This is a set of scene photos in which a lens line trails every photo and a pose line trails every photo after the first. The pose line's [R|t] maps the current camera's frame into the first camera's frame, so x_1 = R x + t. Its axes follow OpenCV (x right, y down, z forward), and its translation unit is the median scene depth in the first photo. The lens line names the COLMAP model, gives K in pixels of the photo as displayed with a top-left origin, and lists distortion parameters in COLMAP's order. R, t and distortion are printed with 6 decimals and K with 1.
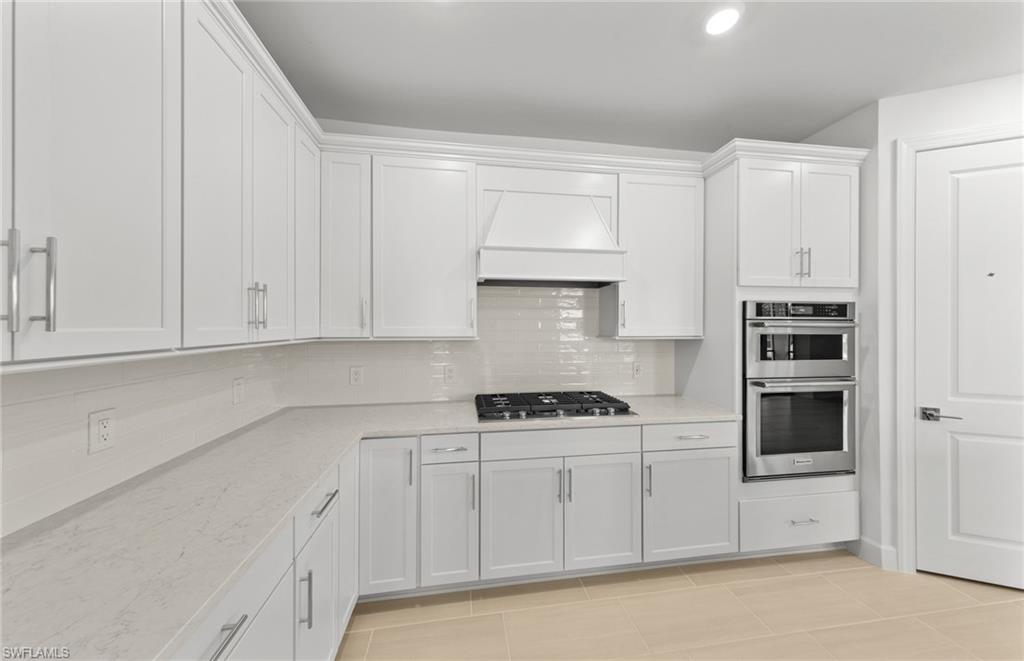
lens RADIAL K [[339.0, 0, 504.1], [0, 339.0, 327.5], [0, 0, 1]] dist [0.002866, 0.000041]
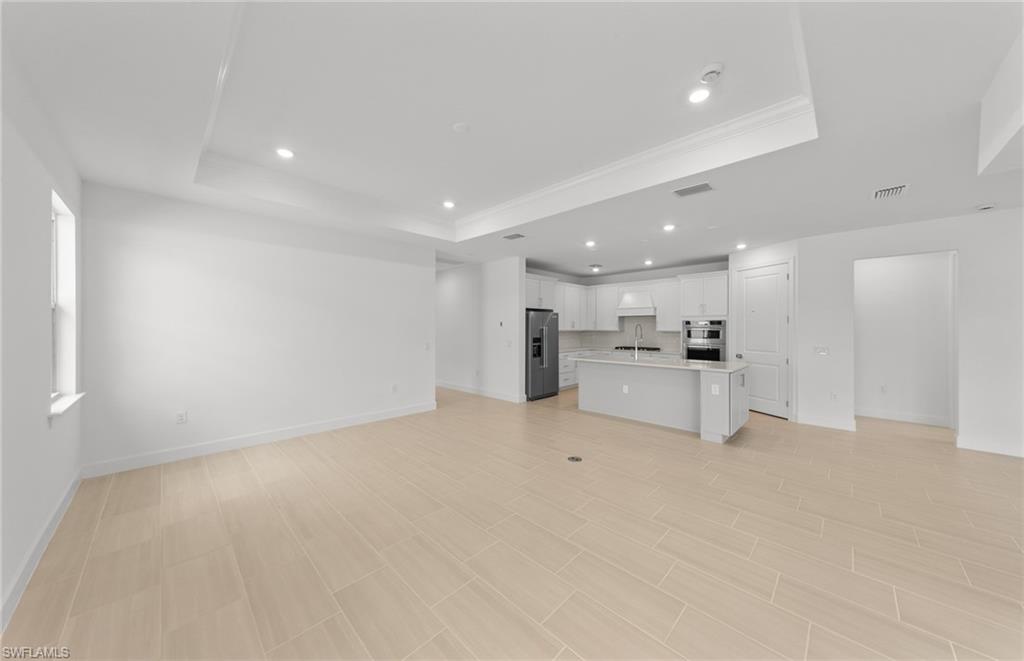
lens RADIAL K [[339.0, 0, 511.4], [0, 339.0, 323.5], [0, 0, 1]] dist [0.002866, 0.000041]
pose [[0.606400, -0.007754, -0.795122, 2.331280], [-0.005604, 0.999886, -0.014025, 0.009984], [0.795140, 0.012961, 0.606287, -2.415781]]
